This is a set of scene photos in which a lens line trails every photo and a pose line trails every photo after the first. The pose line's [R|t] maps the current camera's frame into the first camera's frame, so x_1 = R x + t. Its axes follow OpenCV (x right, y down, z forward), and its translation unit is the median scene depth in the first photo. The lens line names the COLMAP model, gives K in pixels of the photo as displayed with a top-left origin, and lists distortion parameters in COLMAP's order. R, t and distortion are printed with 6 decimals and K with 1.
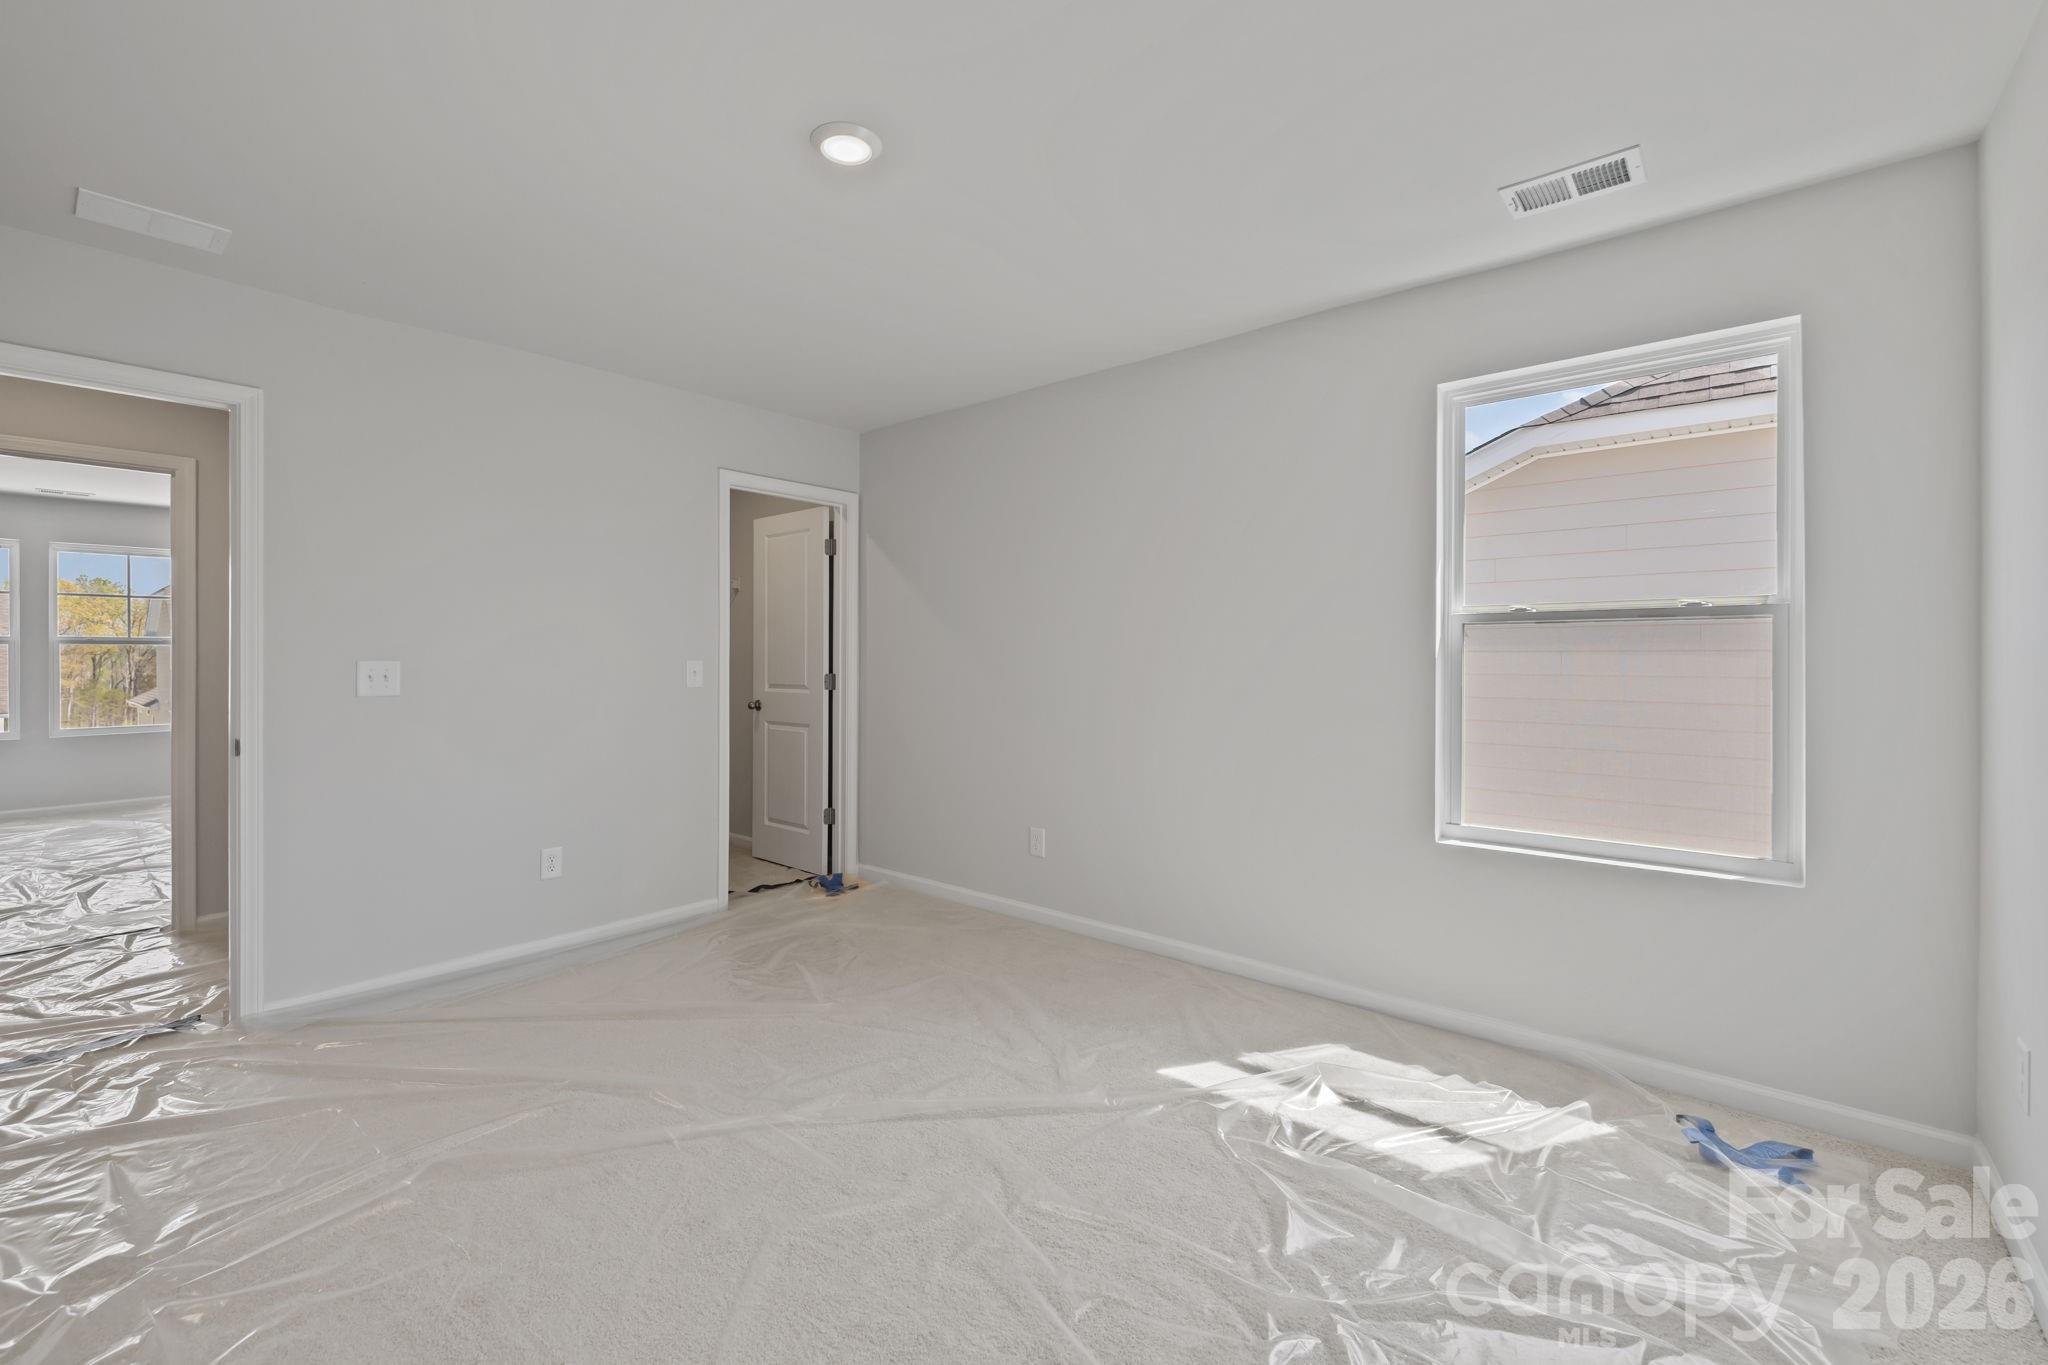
lens RADIAL K [[895.8, 0, 1018.1], [0, 895.8, 662.1], [0, 0, 1]] dist [0.001071, 0.000148]
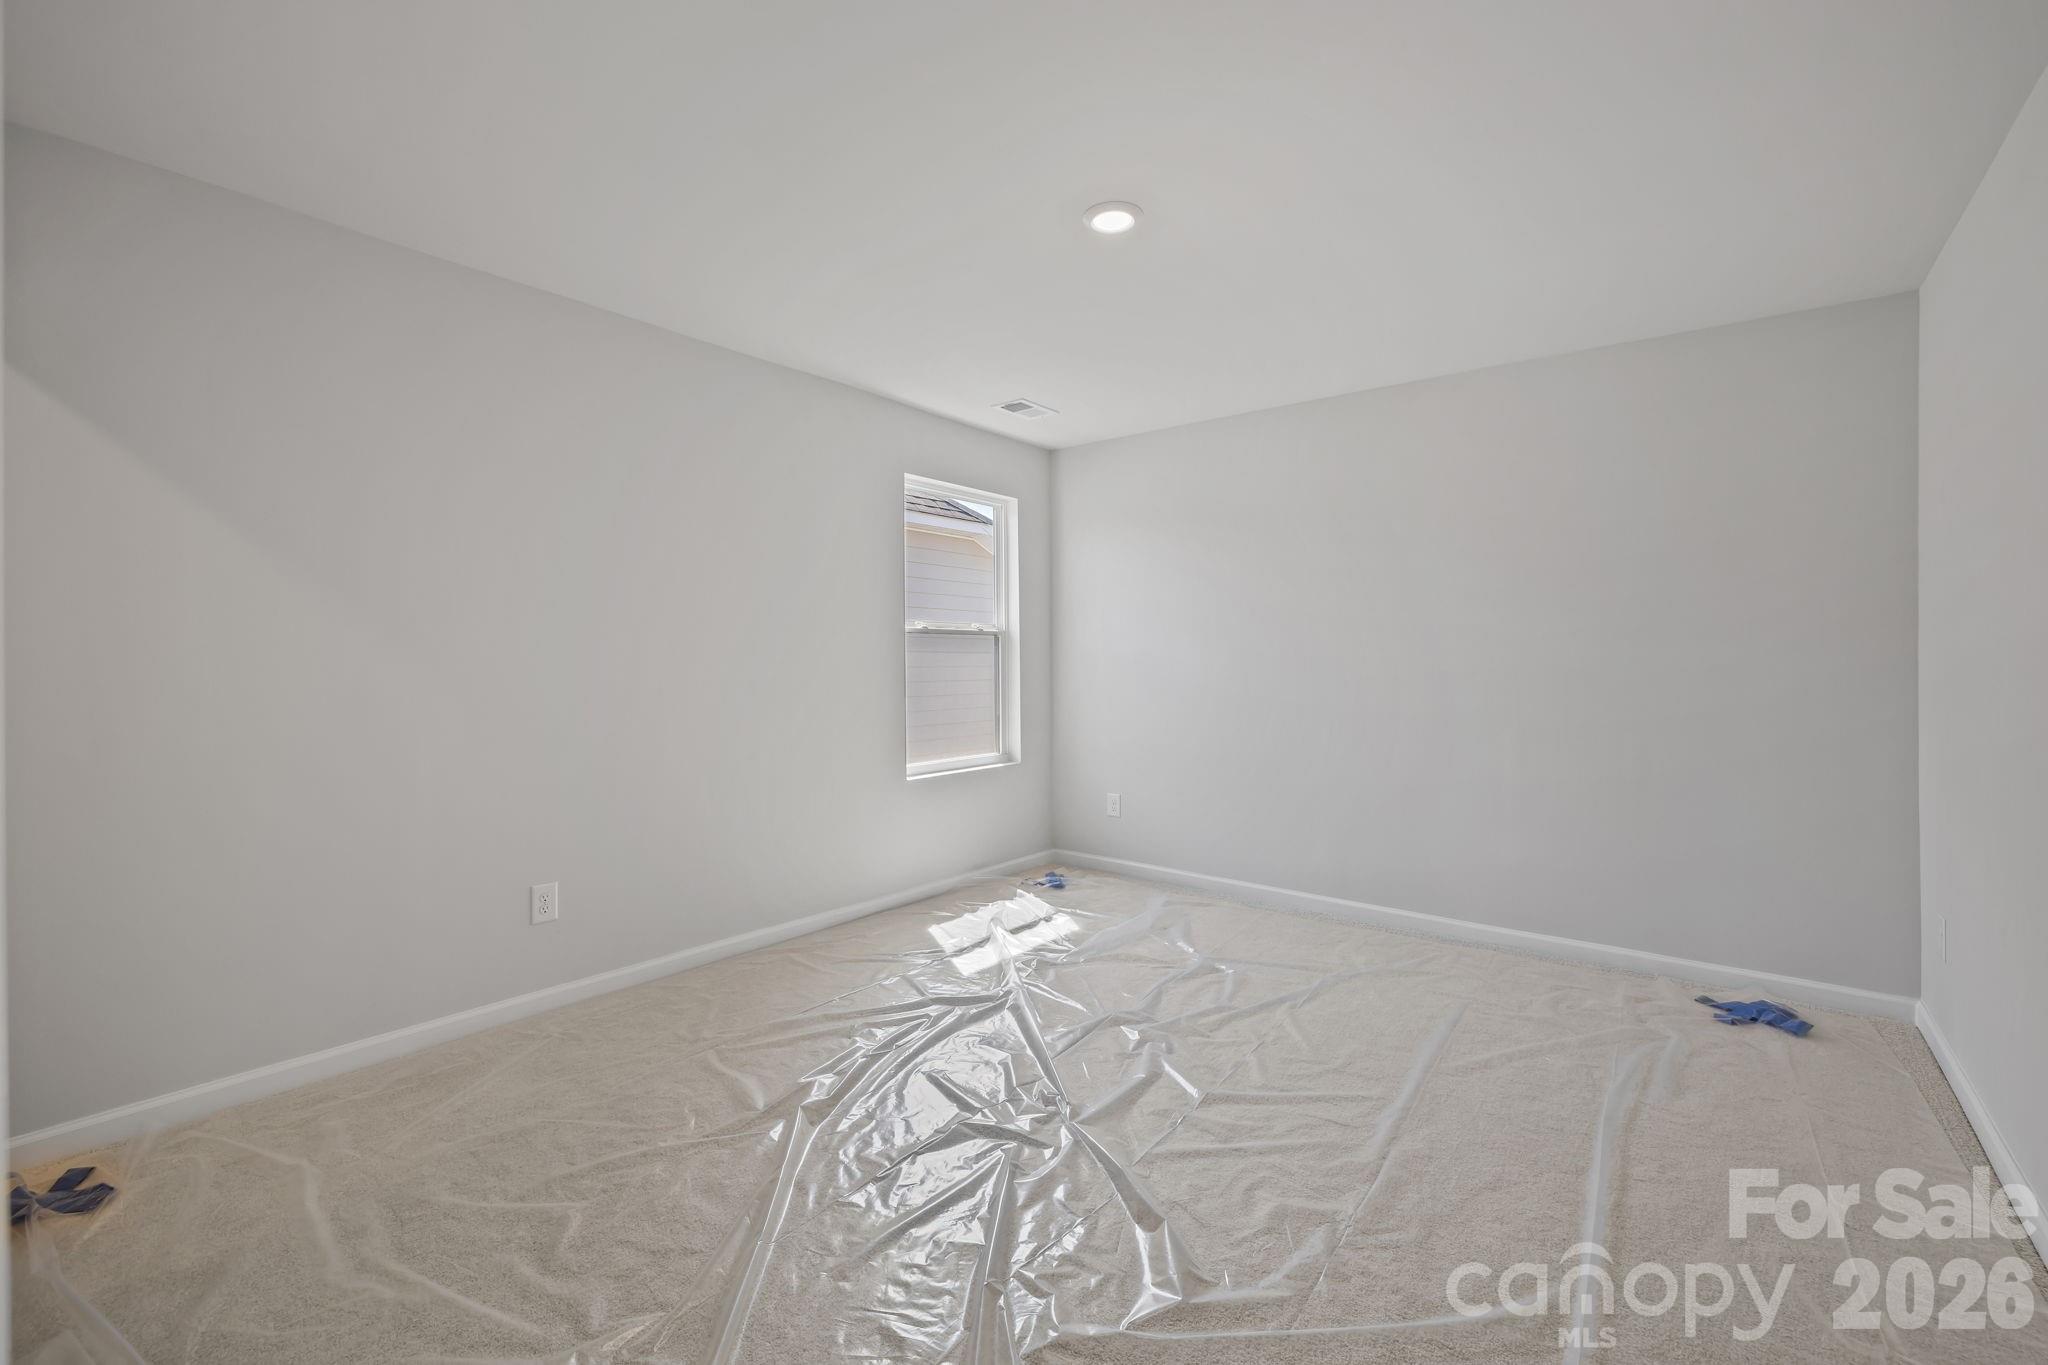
lens RADIAL K [[895.8, 0, 1018.1], [0, 895.8, 662.1], [0, 0, 1]] dist [0.001071, 0.000148]
pose [[-0.065410, -0.003521, 0.997852, -1.142099], [0.001033, 0.999993, 0.003596, -0.000370], [-0.997858, 0.001266, -0.065406, 1.012755]]
